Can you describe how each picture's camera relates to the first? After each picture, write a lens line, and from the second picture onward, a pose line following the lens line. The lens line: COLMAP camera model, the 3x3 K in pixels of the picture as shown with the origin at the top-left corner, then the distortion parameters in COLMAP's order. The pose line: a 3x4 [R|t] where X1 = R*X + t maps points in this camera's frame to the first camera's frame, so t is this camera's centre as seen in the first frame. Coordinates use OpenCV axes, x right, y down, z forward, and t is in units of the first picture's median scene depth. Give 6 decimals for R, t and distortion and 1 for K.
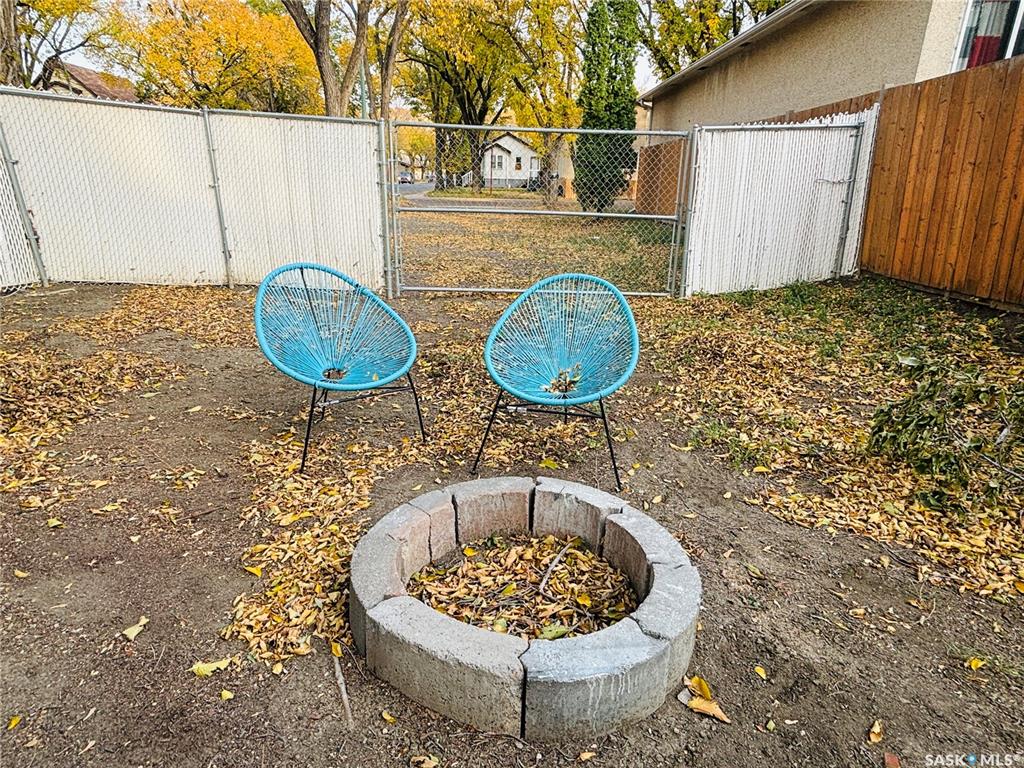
lens RADIAL K [[606.9, 0, 511.2], [0, 606.9, 385.6], [0, 0, 1]] dist [0.003301, -0.005525]
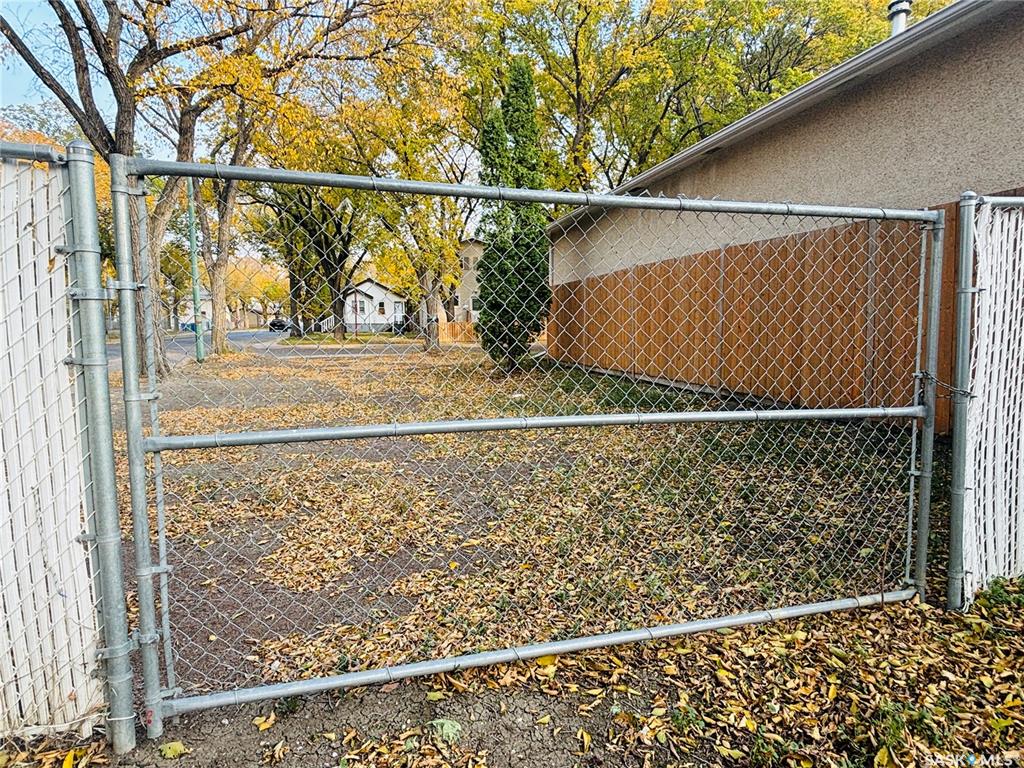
lens RADIAL K [[606.9, 0, 517.2], [0, 606.9, 385.1], [0, 0, 1]] dist [0.003301, -0.005525]
pose [[0.971527, -0.050373, 0.231511, -0.013249], [0.100409, 0.972587, -0.209744, -0.038528], [-0.214599, 0.227018, 0.949953, 0.109439]]
